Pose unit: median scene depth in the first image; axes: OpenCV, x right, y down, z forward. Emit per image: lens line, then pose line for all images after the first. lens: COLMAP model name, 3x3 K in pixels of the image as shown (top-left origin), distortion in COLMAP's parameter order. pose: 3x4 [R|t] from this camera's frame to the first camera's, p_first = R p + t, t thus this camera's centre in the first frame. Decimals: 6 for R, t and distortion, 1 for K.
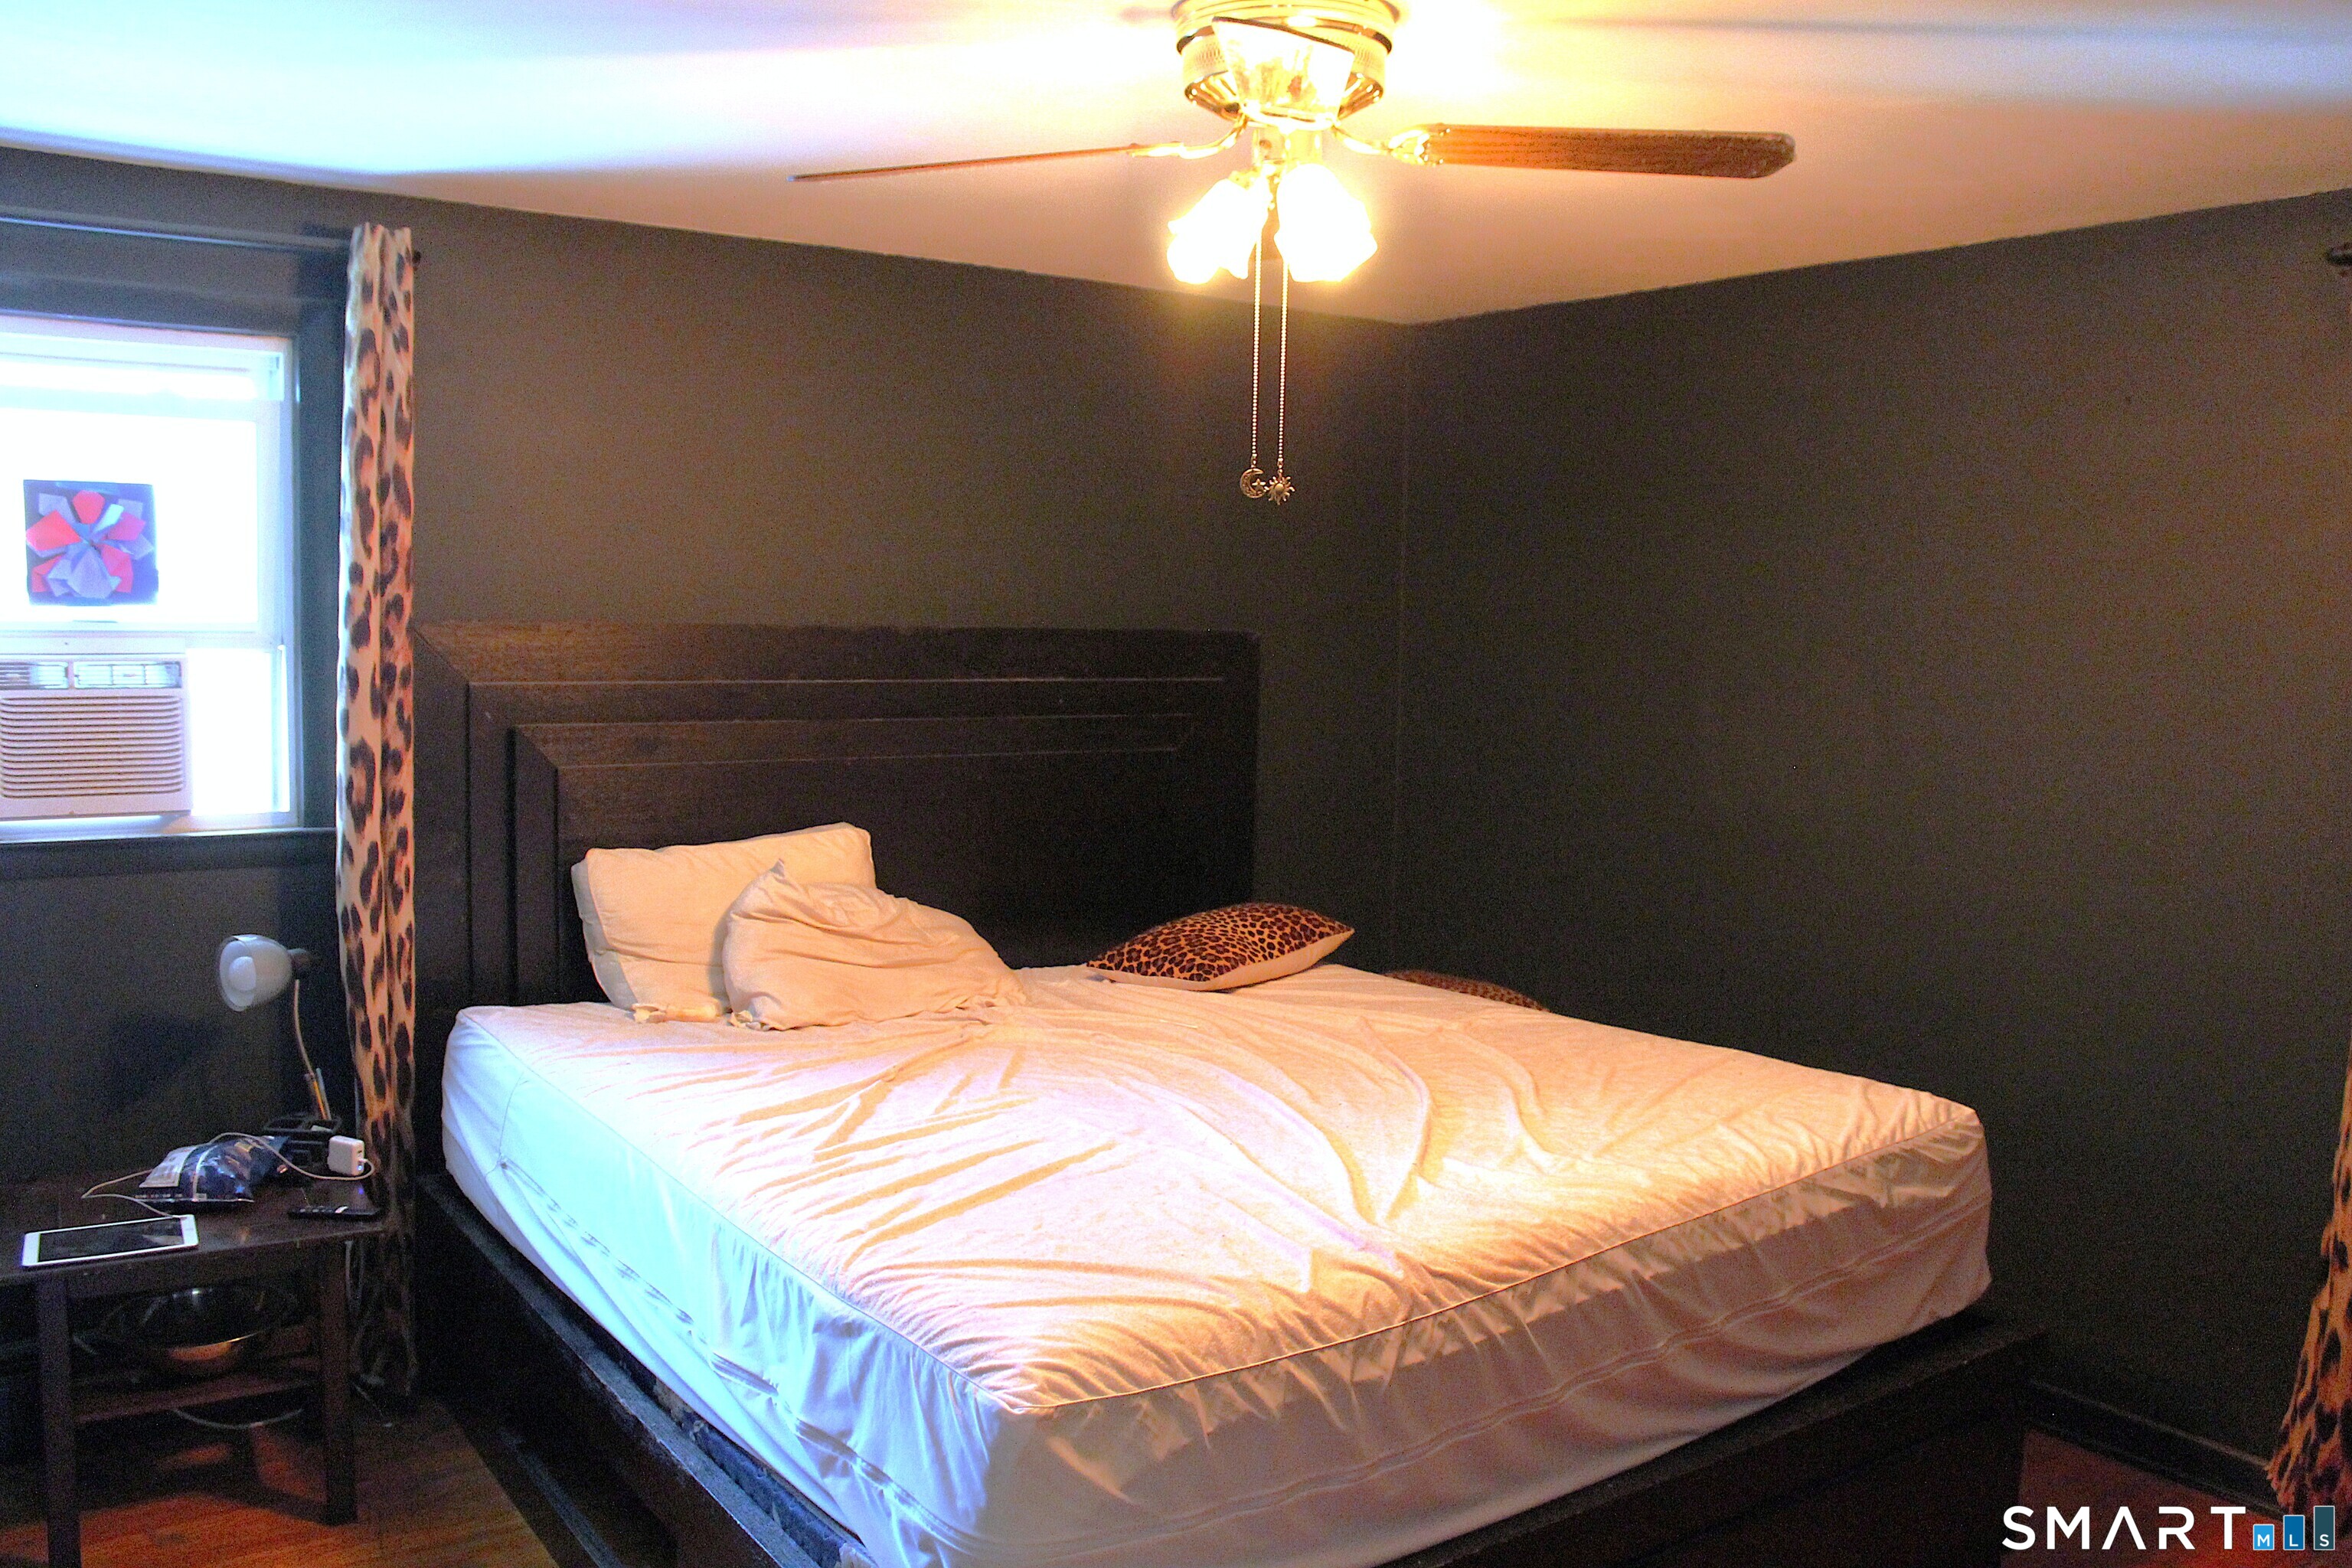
lens RADIAL K [[1937.7, 0, 1169.3], [0, 1937.7, 809.5], [0, 0, 1]] dist [-0.143885, 0.125979]
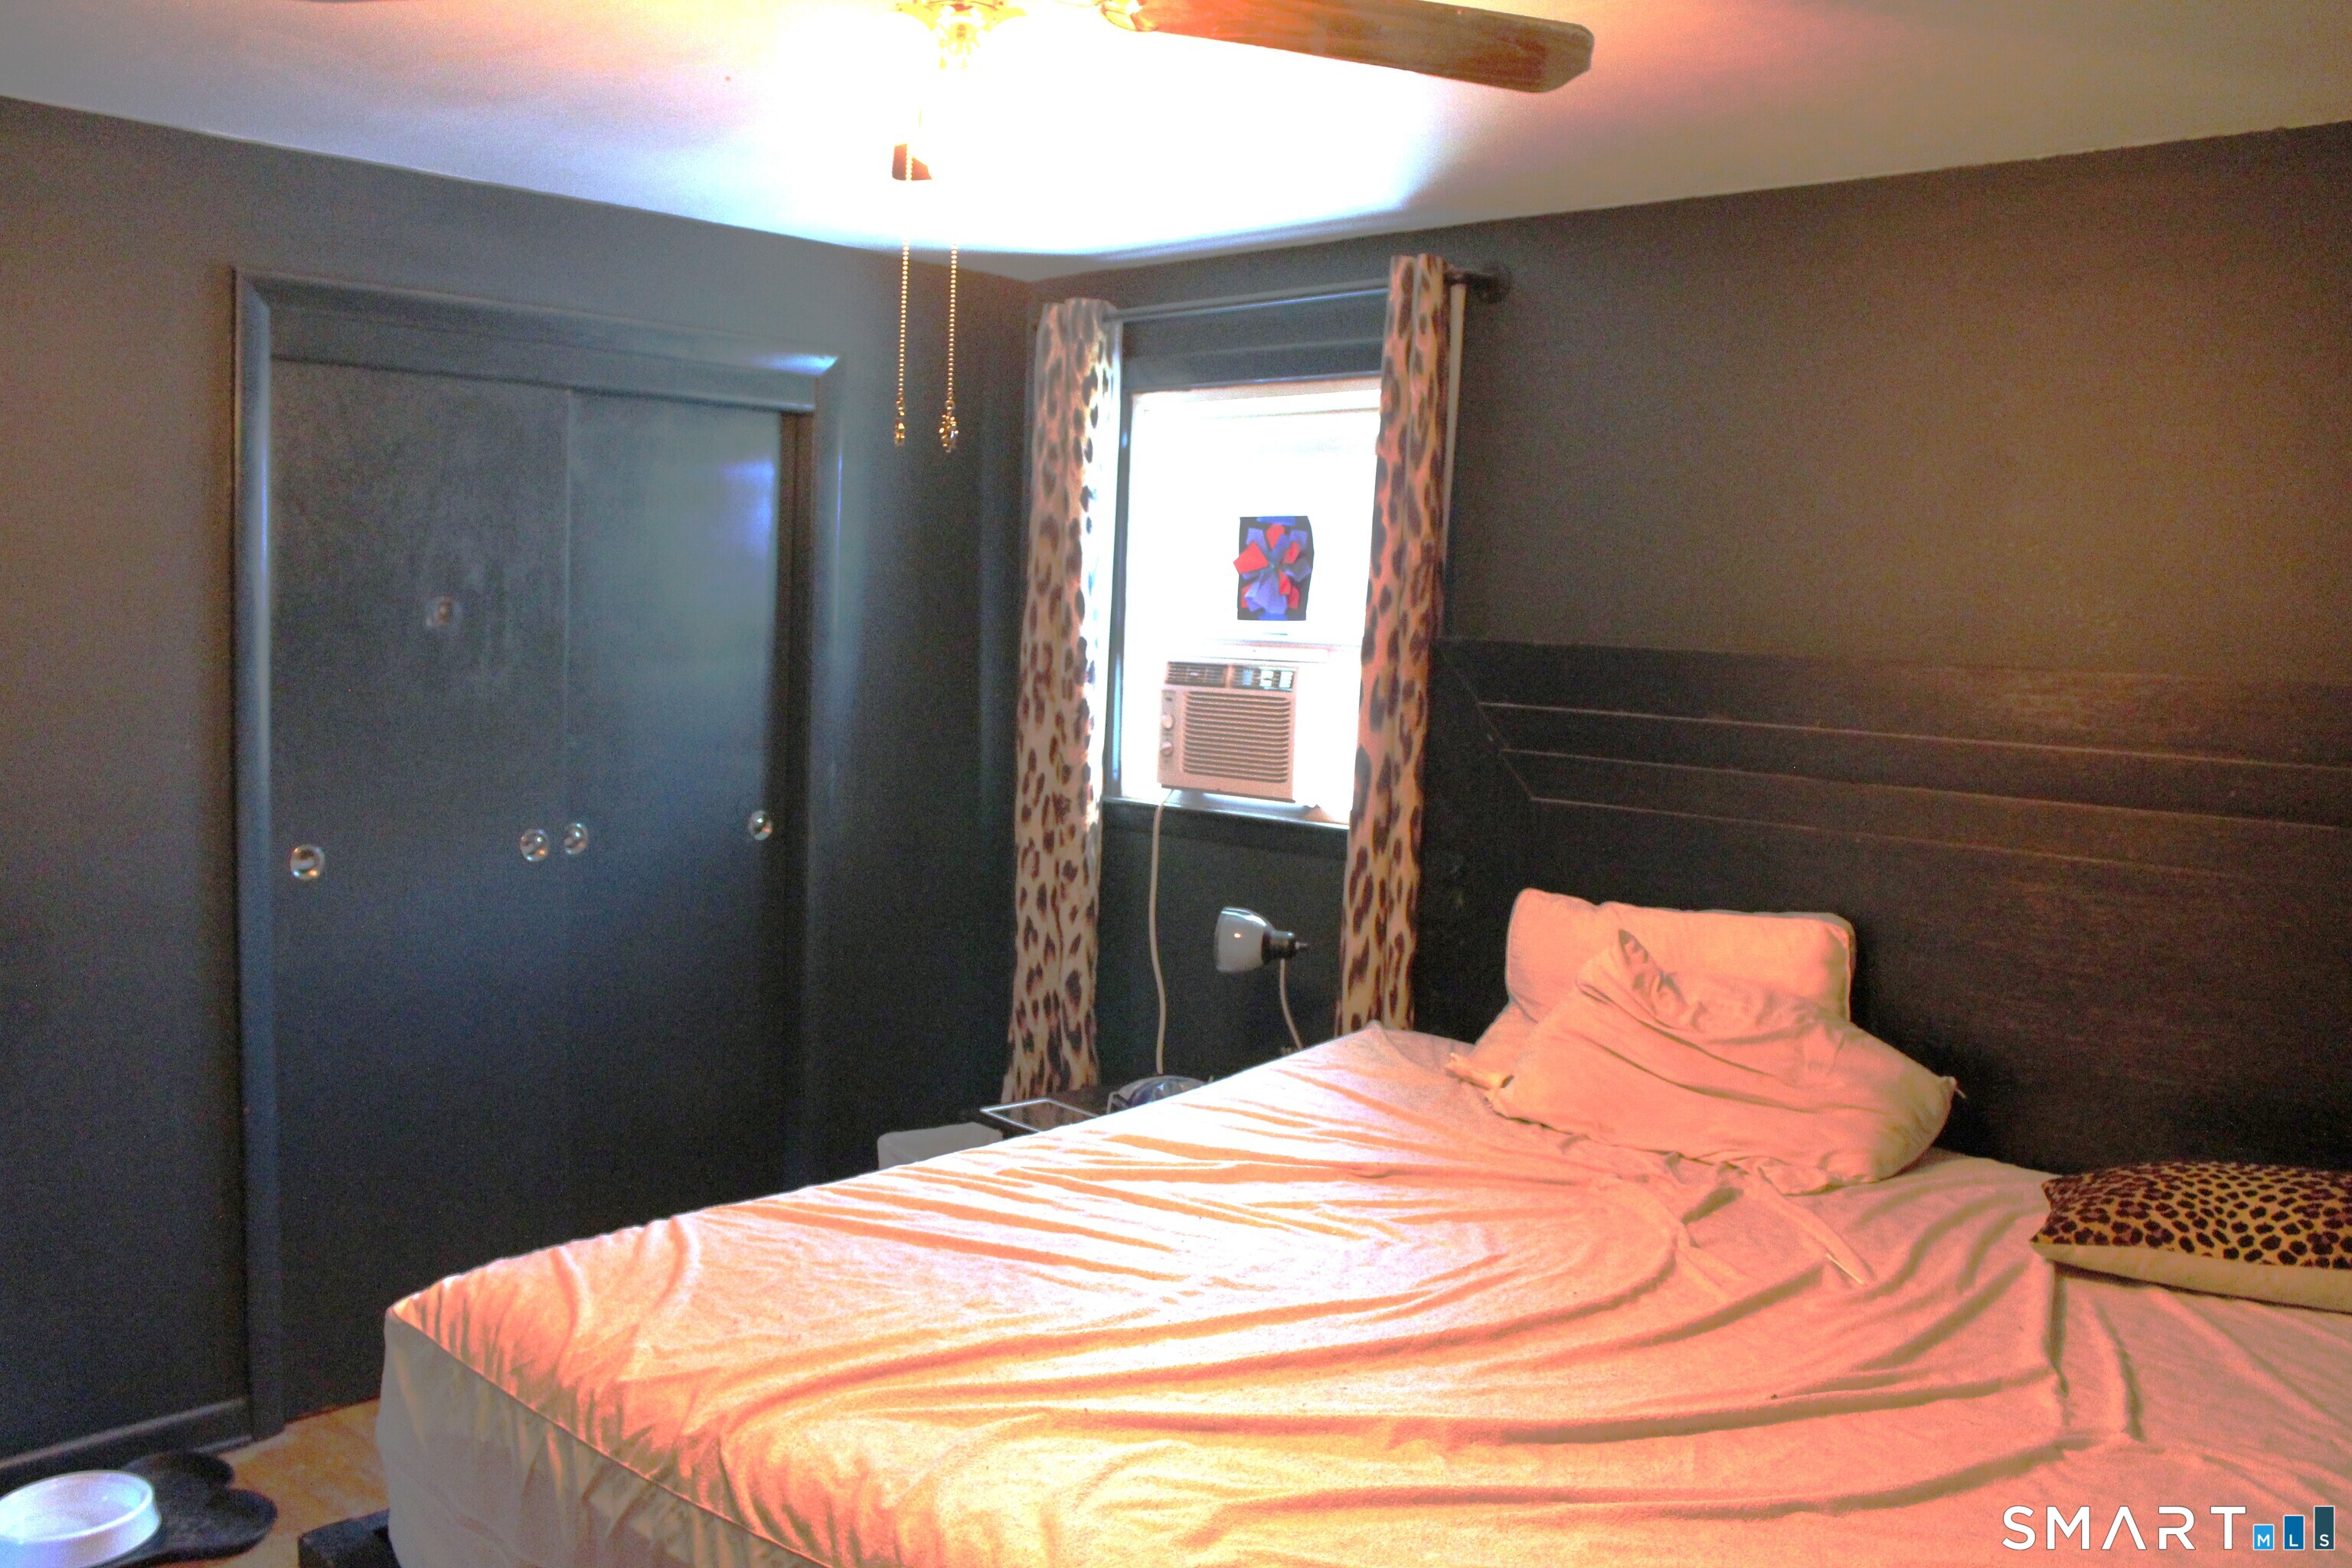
lens RADIAL K [[1937.7, 0, 1169.3], [0, 1937.7, 809.5], [0, 0, 1]] dist [-0.143885, 0.125979]
pose [[0.204085, 0.083538, -0.975382, 0.626371], [-0.132886, 0.989494, 0.056942, -0.052578], [0.969892, 0.117993, 0.213042, 0.704510]]
